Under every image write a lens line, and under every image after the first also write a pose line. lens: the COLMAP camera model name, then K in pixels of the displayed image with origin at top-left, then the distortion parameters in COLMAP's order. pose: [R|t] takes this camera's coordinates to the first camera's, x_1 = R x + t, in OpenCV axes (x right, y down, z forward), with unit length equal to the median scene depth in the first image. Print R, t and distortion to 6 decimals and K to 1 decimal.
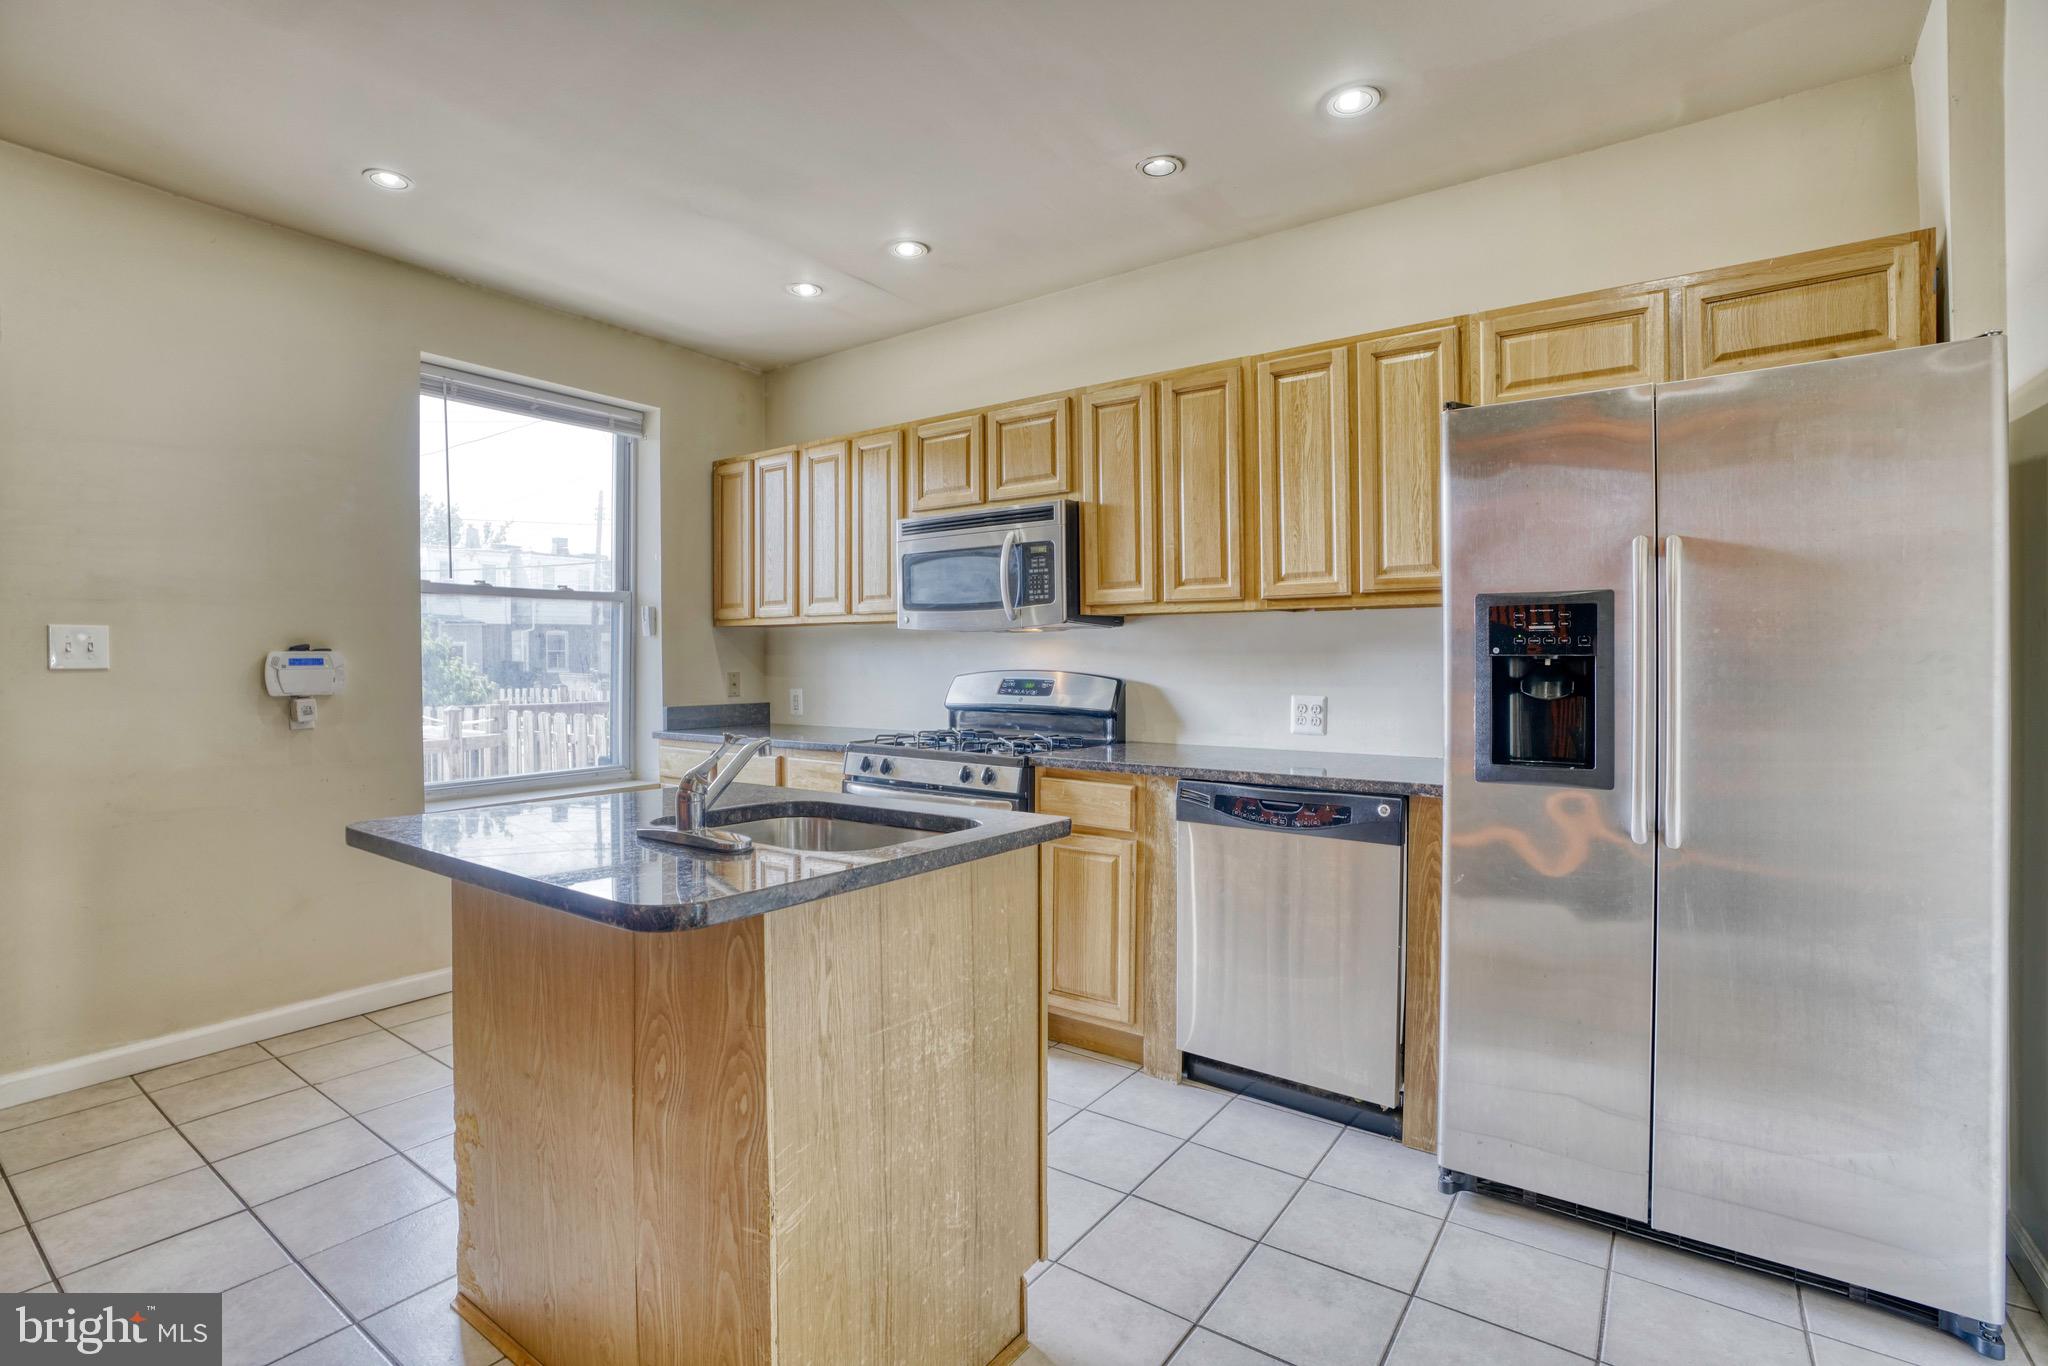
lens RADIAL K [[946.6, 0, 1008.4], [0, 946.6, 690.9], [0, 0, 1]] dist [-0.072081, 0.029151]
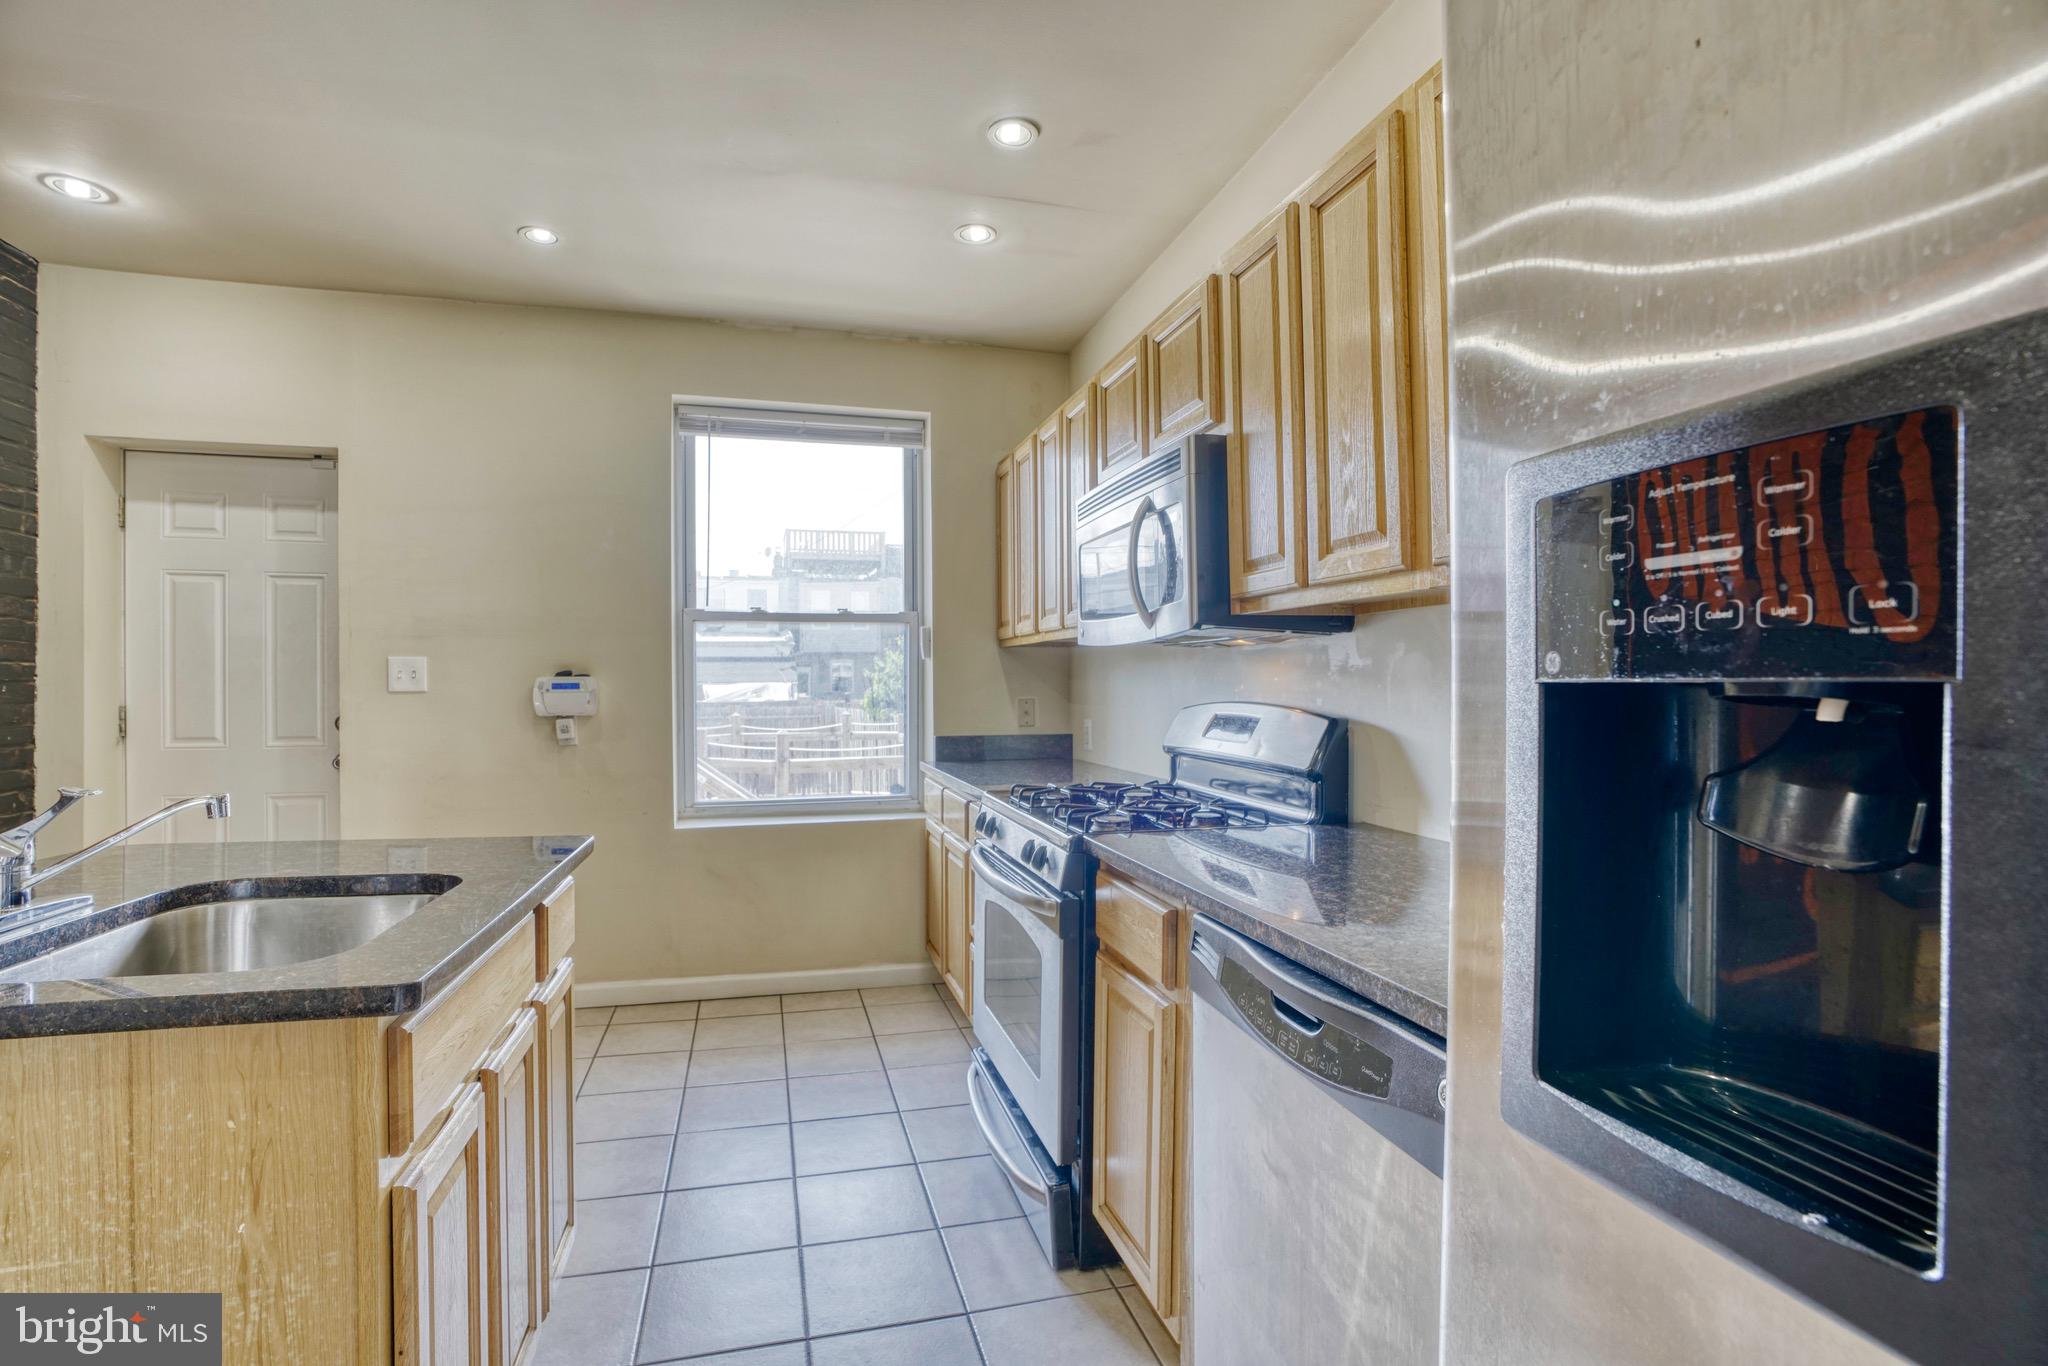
lens RADIAL K [[940.3, 0, 1053.5], [0, 940.3, 689.8], [0, 0, 1]] dist [-0.037989, 0.023373]
pose [[0.774101, 0.003742, -0.633051, 0.356869], [-0.019246, 0.999659, -0.017624, -0.015716], [0.632770, 0.025826, 0.773909, 0.418953]]
